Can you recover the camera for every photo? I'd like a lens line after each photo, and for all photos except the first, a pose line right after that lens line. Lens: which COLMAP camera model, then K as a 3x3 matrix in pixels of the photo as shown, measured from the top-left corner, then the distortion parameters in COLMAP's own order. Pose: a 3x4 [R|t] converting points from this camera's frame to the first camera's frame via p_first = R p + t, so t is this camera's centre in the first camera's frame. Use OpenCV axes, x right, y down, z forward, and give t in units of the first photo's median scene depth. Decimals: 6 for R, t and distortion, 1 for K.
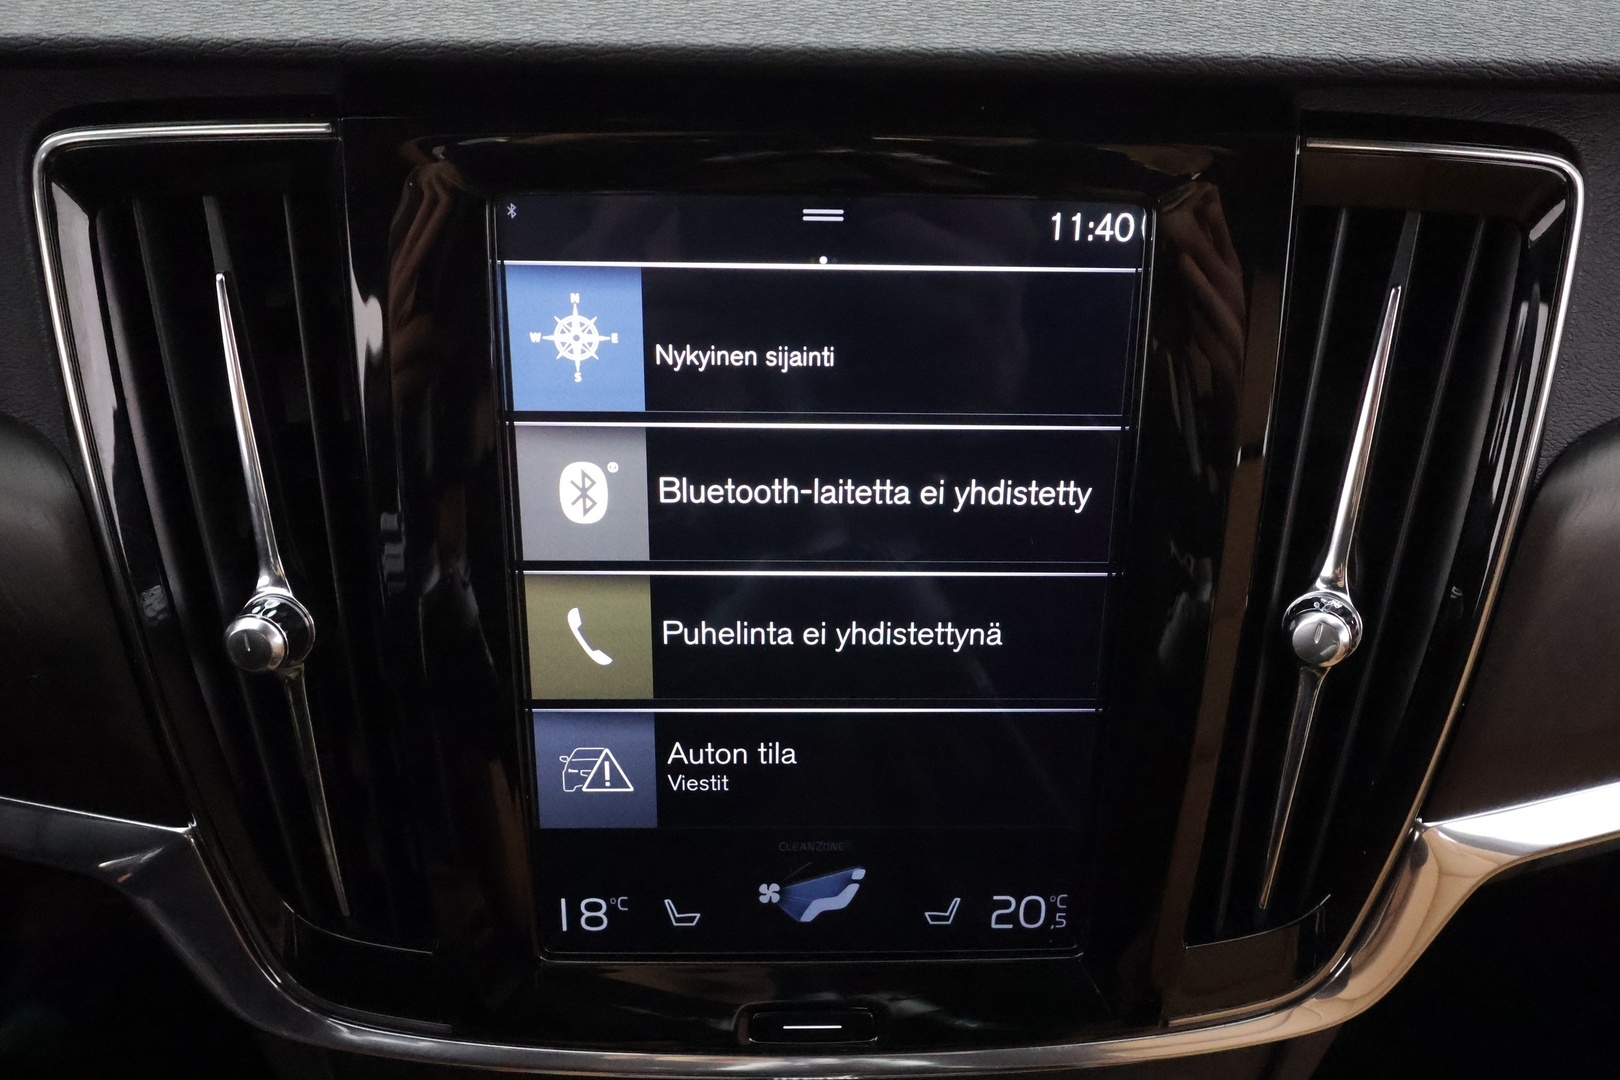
lens RADIAL K [[1083.1, 0, 812.1], [0, 1083.1, 543.1], [0, 0, 1]] dist [-0.002583, 0.000084]
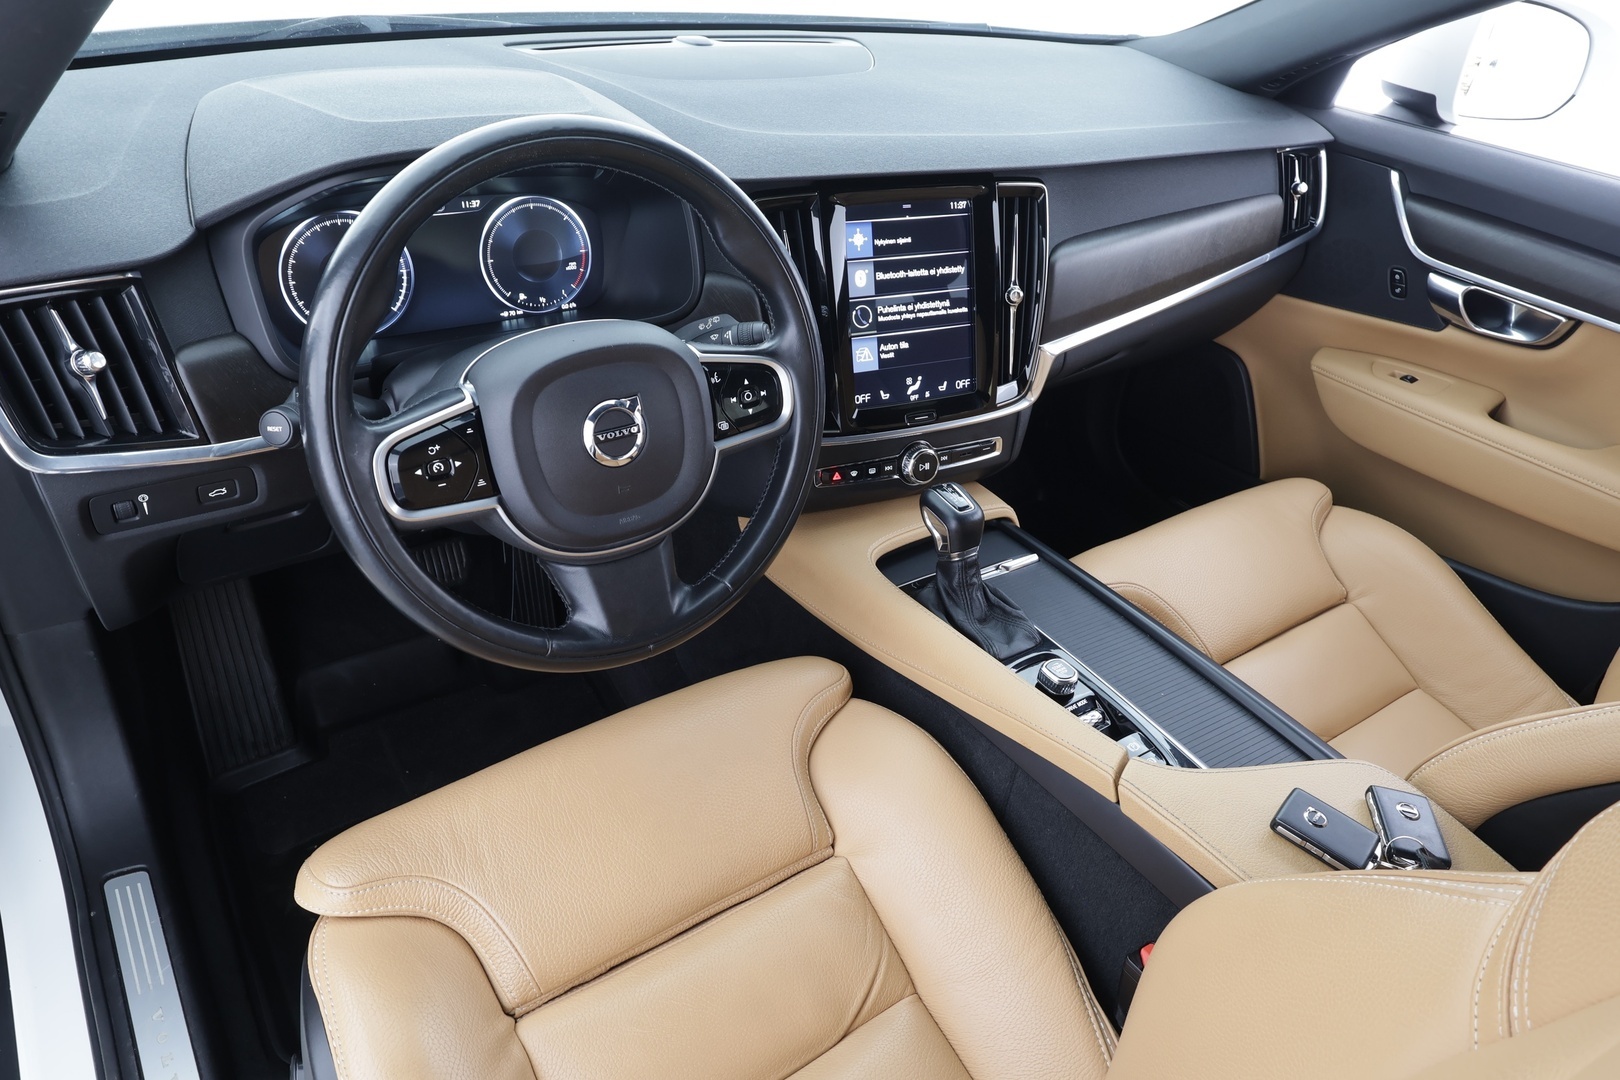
lens RADIAL K [[1083.1, 0, 812.1], [0, 1083.1, 543.1], [0, 0, 1]] dist [-0.002583, 0.000084]
pose [[0.895339, -0.190323, 0.402673, -2.175046], [0.193453, 0.980544, 0.033314, 0.748048], [-0.401179, 0.048071, 0.914738, -2.567314]]
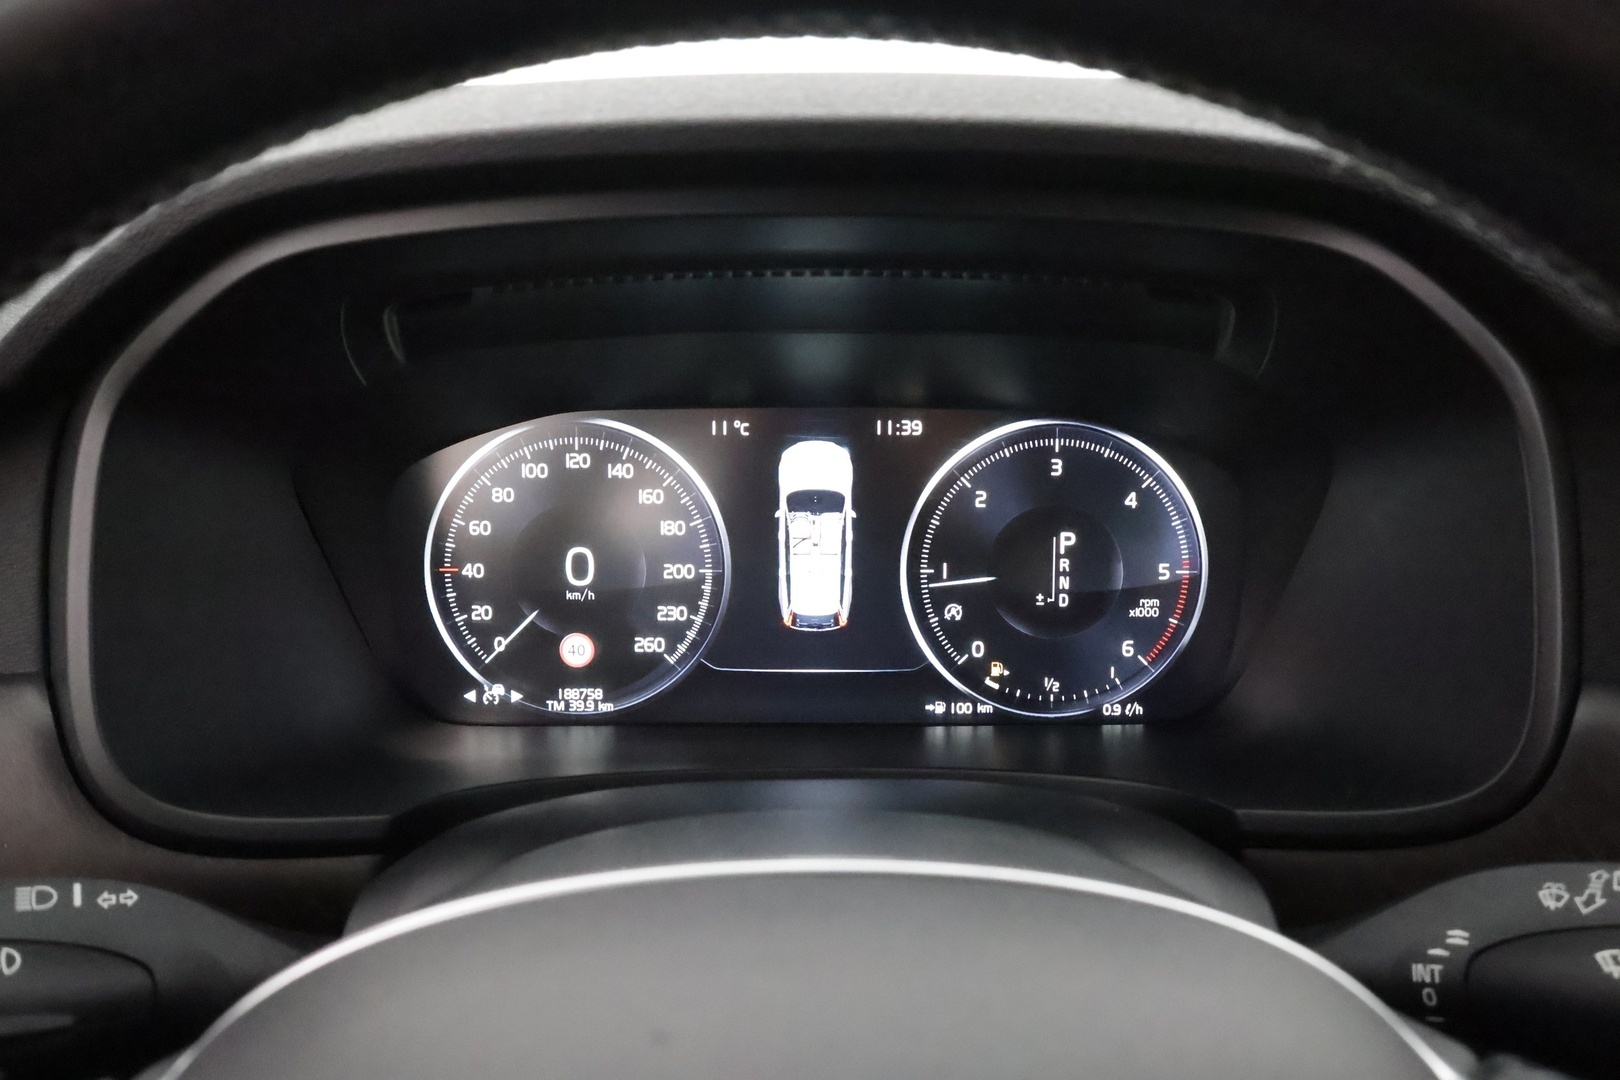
lens RADIAL K [[1198.6, 0, 810.0], [0, 1198.6, 540.0], [0, 0, 1]] dist [0.000029, 0.000428]
pose [[0.987011, 0.018729, -0.159556, -1.361769], [-0.067869, 0.948813, -0.308461, 0.158764], [0.145611, 0.315284, 0.937760, -0.249942]]
